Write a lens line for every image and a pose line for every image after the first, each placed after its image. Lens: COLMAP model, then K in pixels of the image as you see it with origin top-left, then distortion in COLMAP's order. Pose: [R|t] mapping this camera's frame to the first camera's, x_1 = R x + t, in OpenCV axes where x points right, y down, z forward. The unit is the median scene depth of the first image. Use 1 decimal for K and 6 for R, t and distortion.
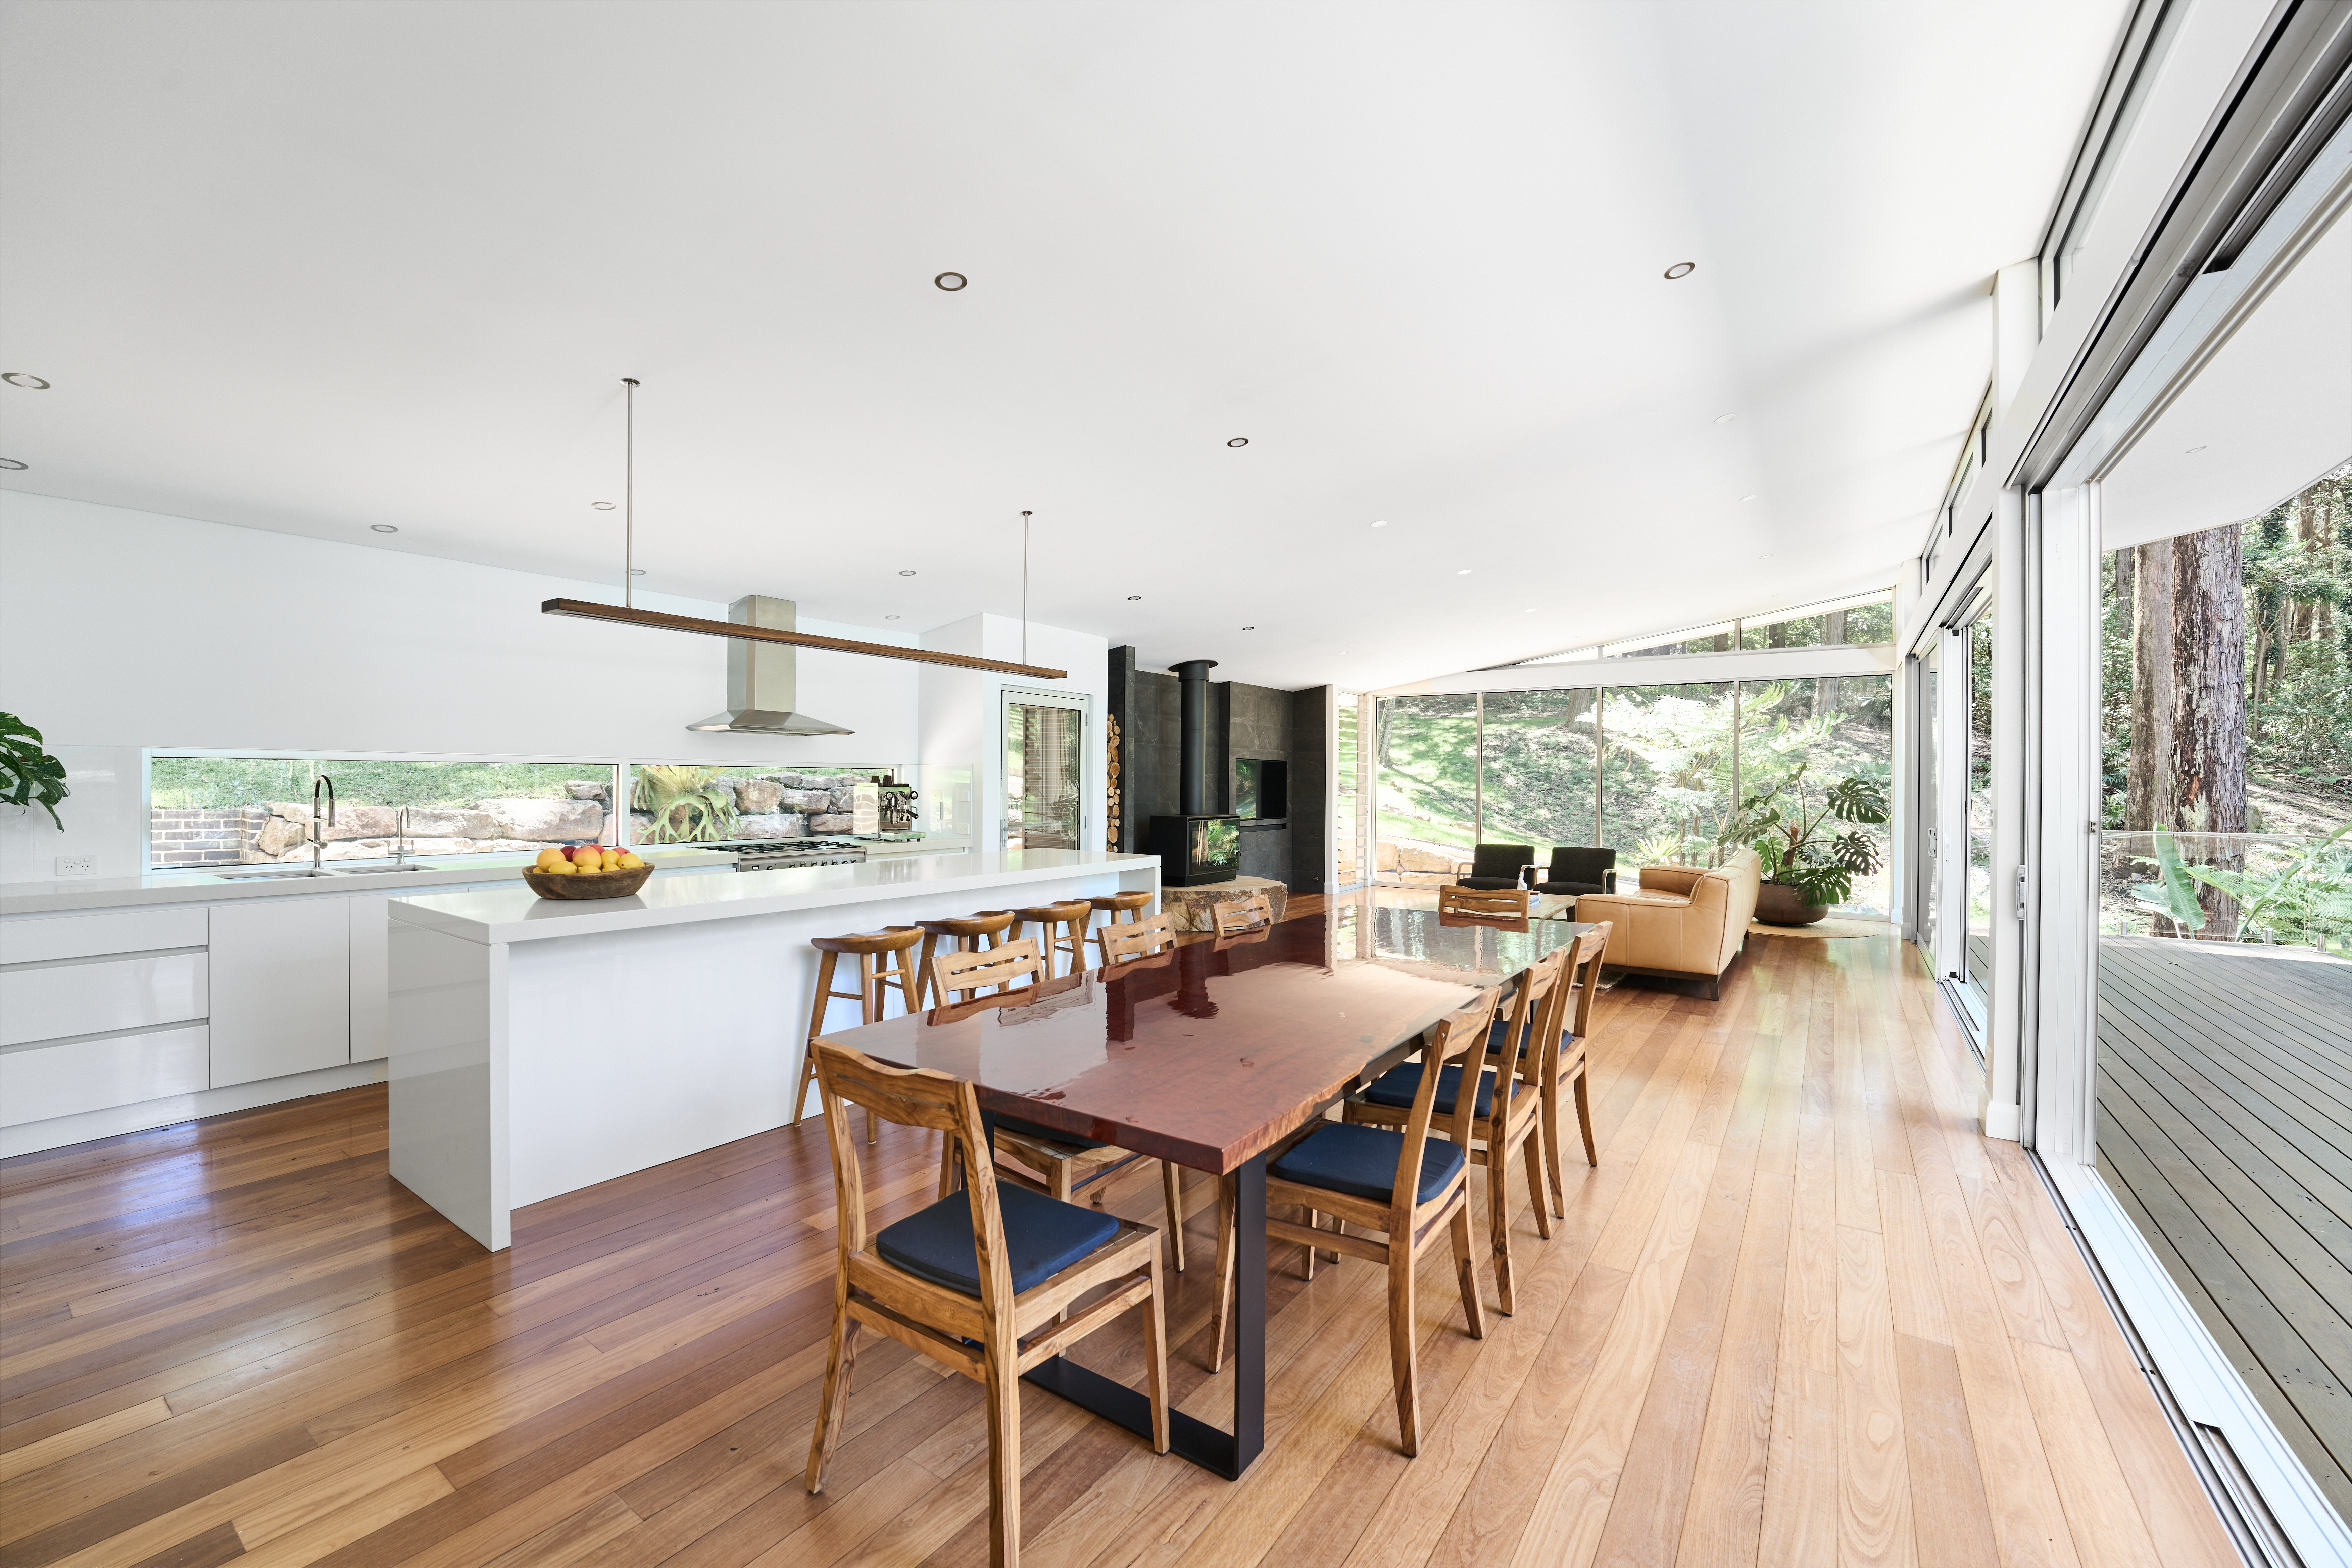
lens RADIAL K [[949.8, 0, 1176.0], [0, 949.8, 784.0], [0, 0, 1]] dist [-0.002827, -0.000389]
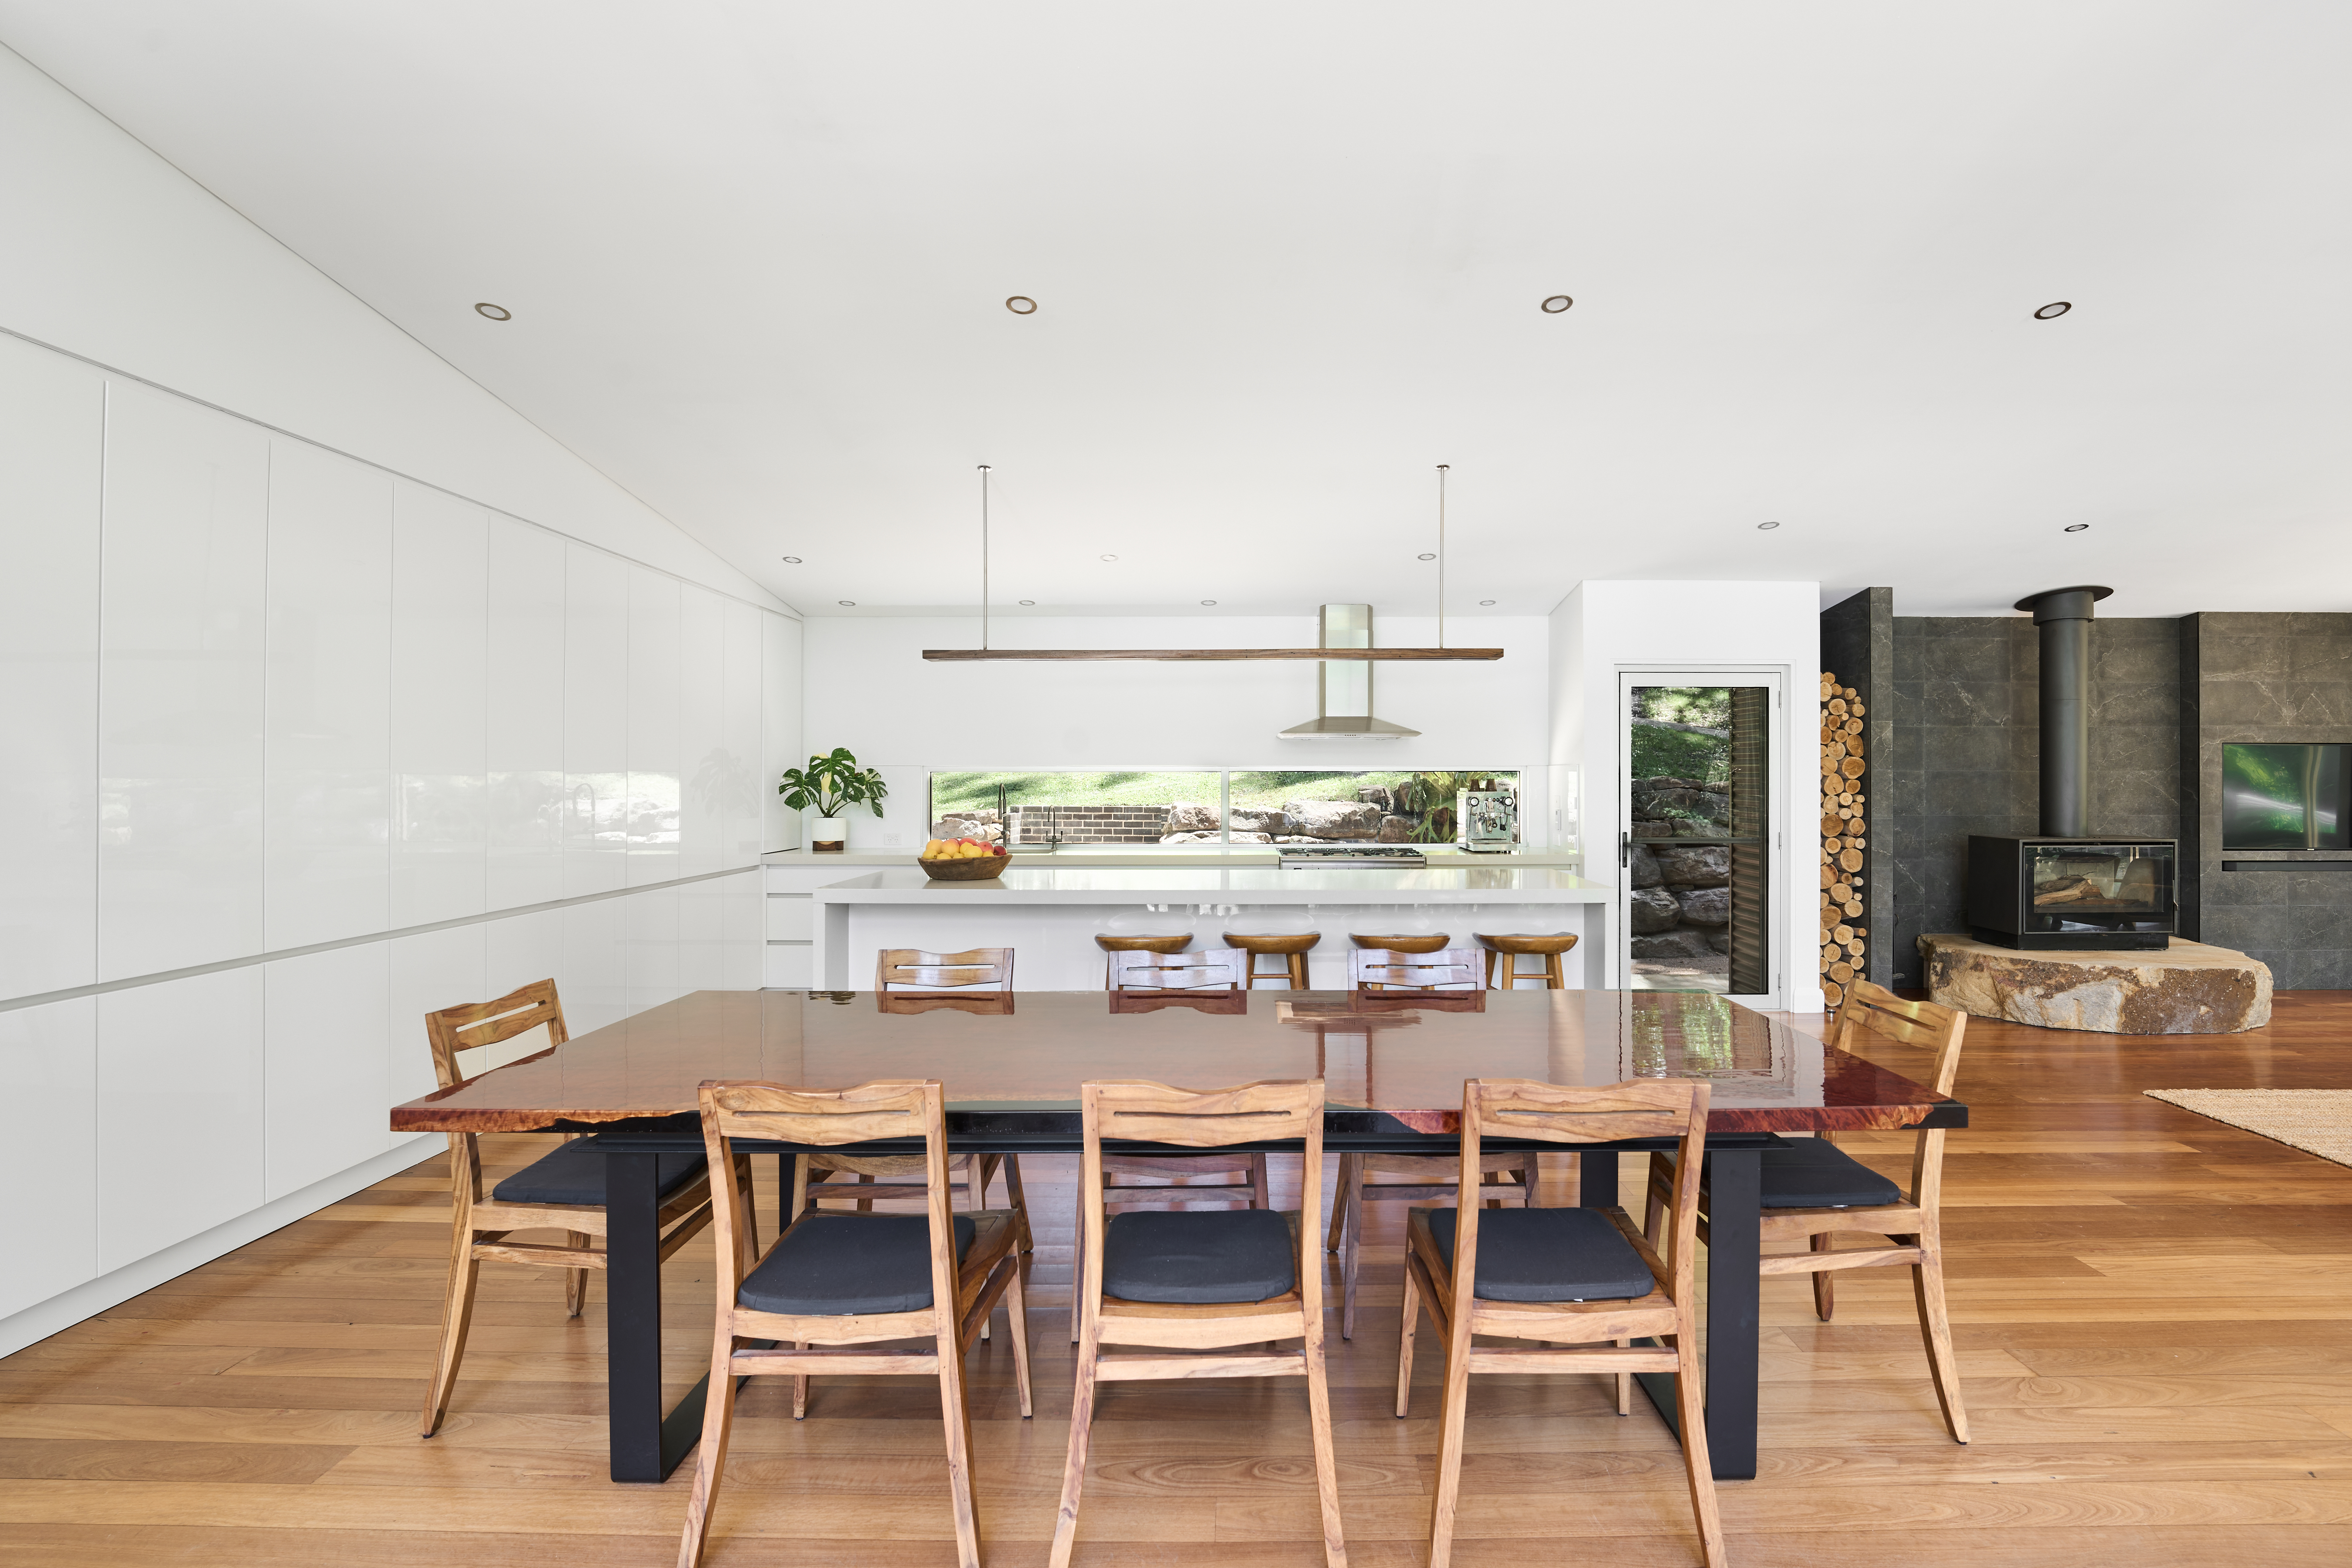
lens RADIAL K [[1029.8, 0, 1253.9], [0, 1029.8, 776.4], [0, 0, 1]] dist [-0.002585, -0.000308]
pose [[0.581959, -0.010231, -0.813154, 0.258069], [0.001328, 0.999931, -0.011630, -0.000063], [0.813217, 0.005688, 0.581932, 0.173437]]
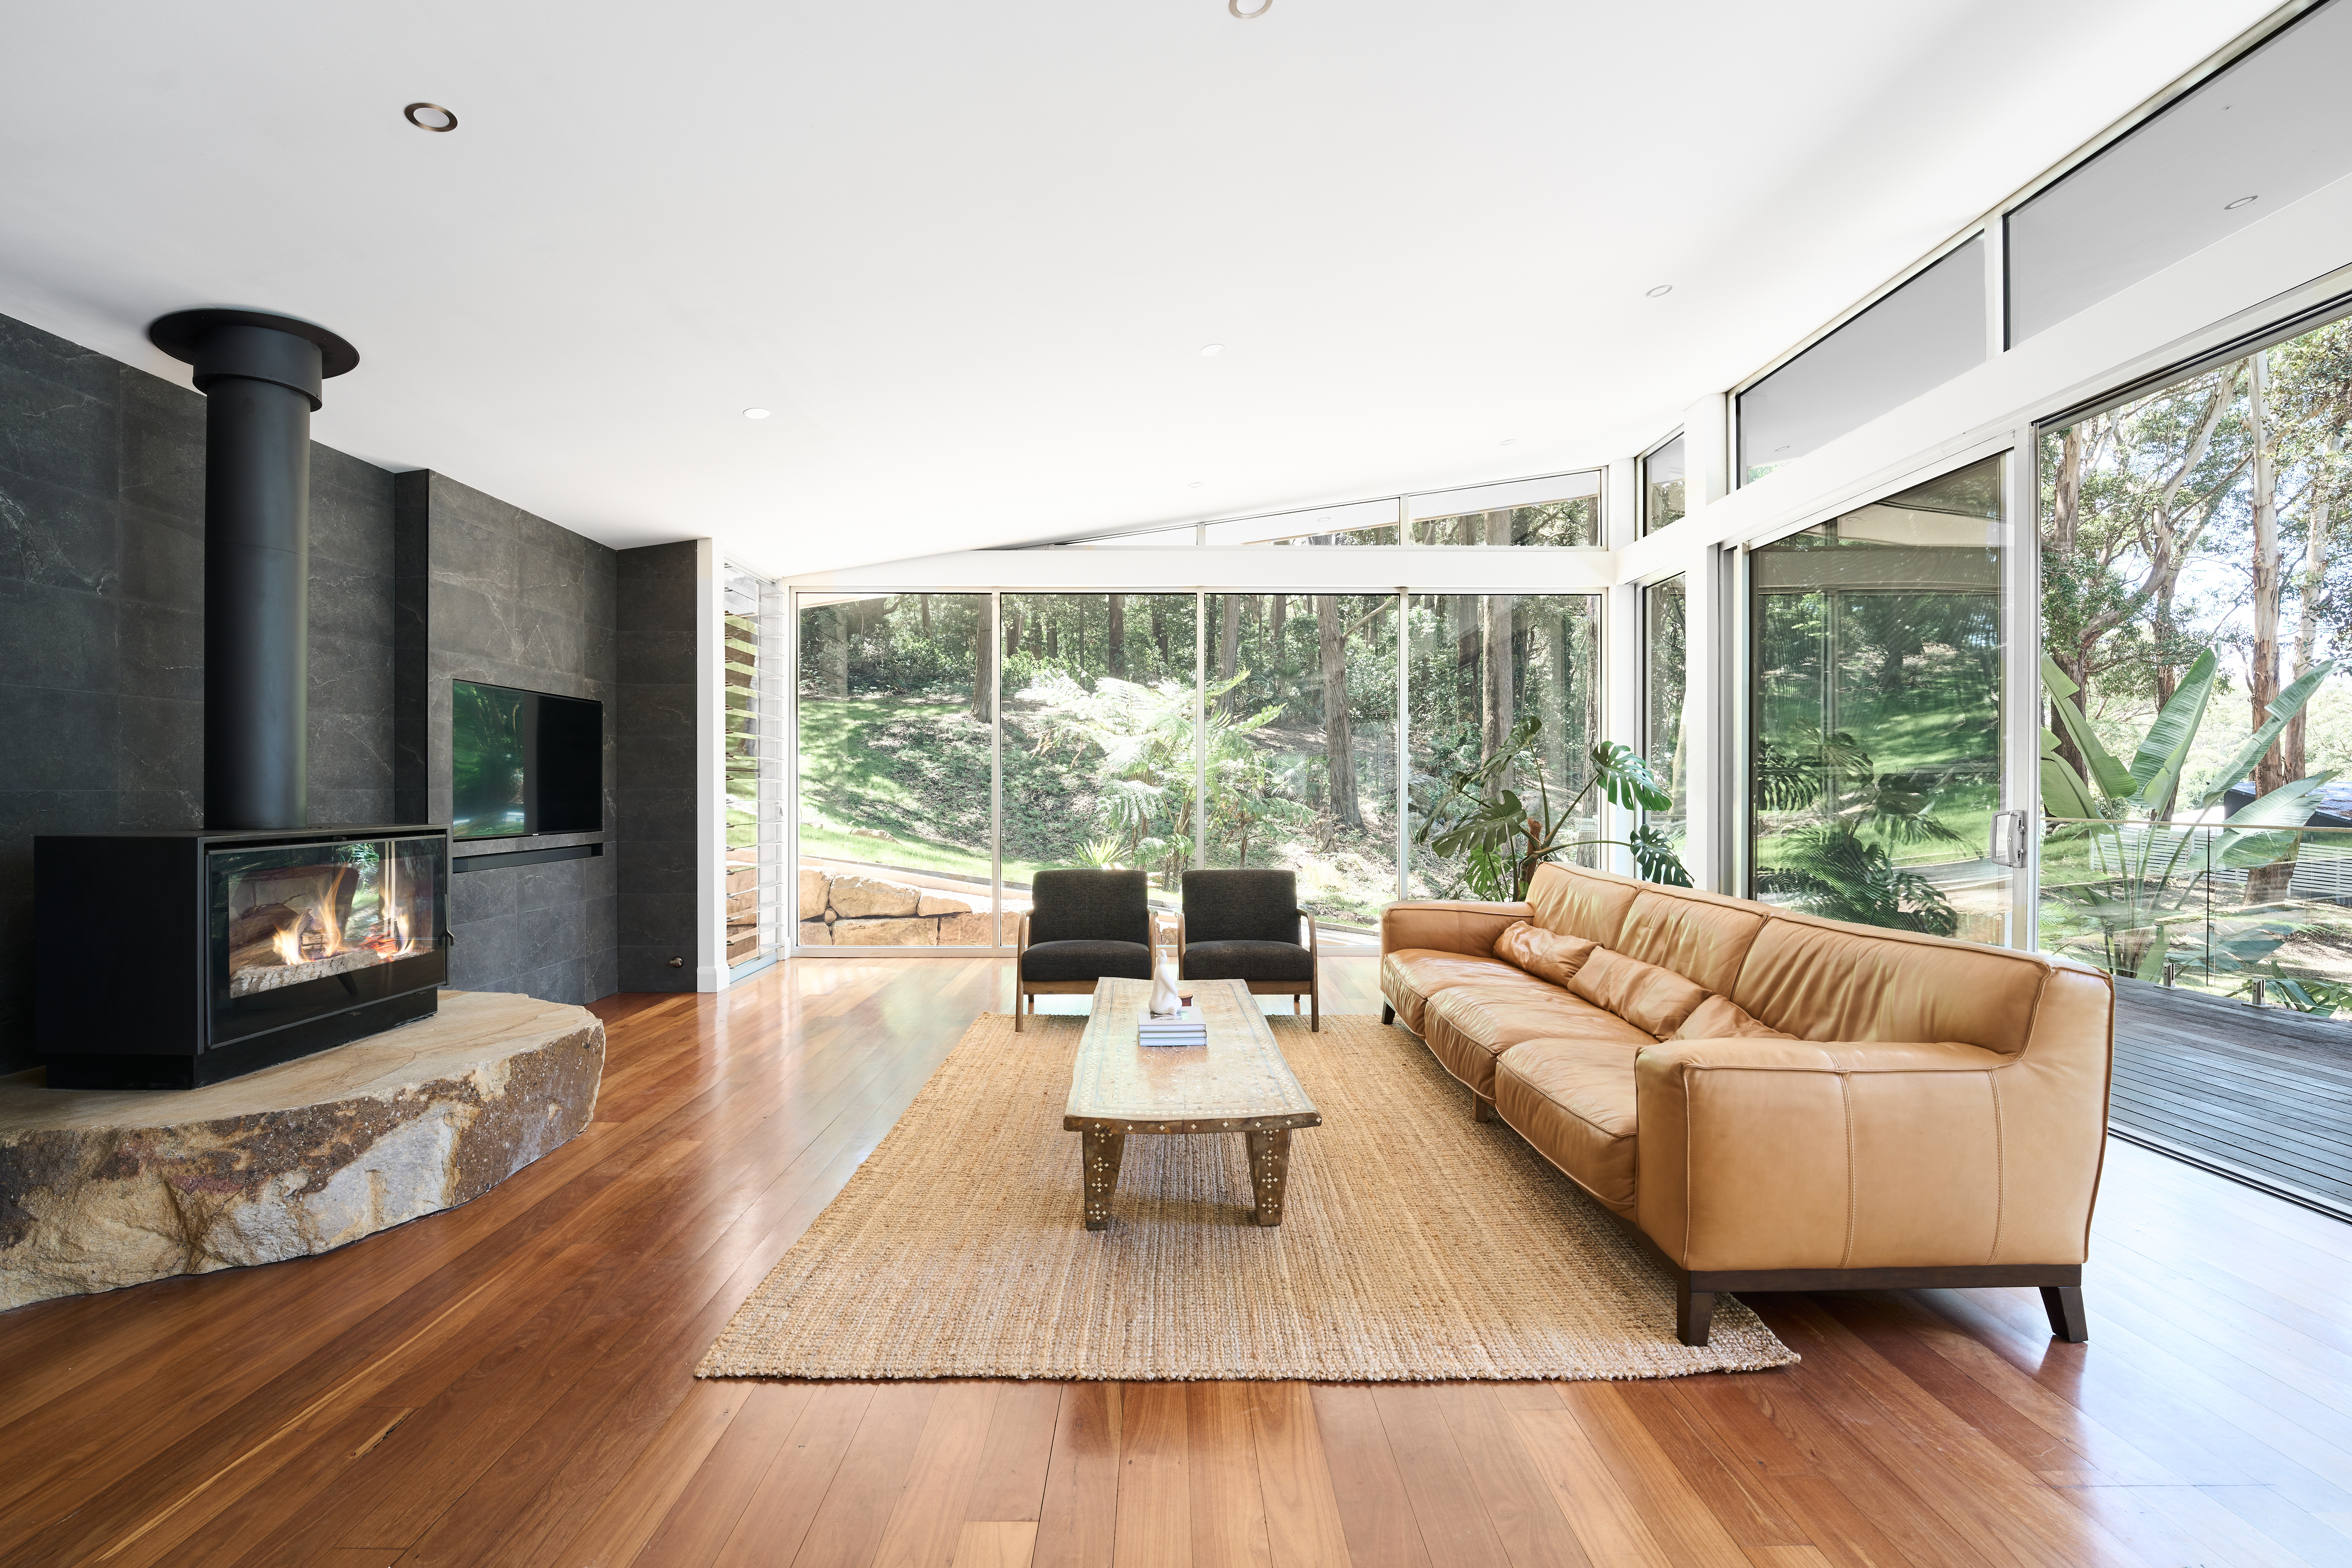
lens RADIAL K [[1030.8, 0, 1177.7], [0, 1030.8, 792.7], [0, 0, 1]] dist [-0.013900, 0.000496]
pose [[0.811156, -0.008697, 0.584765, 0.066342], [0.006140, 0.999961, 0.006355, 0.020243], [-0.584797, -0.001565, 0.811178, 0.556910]]
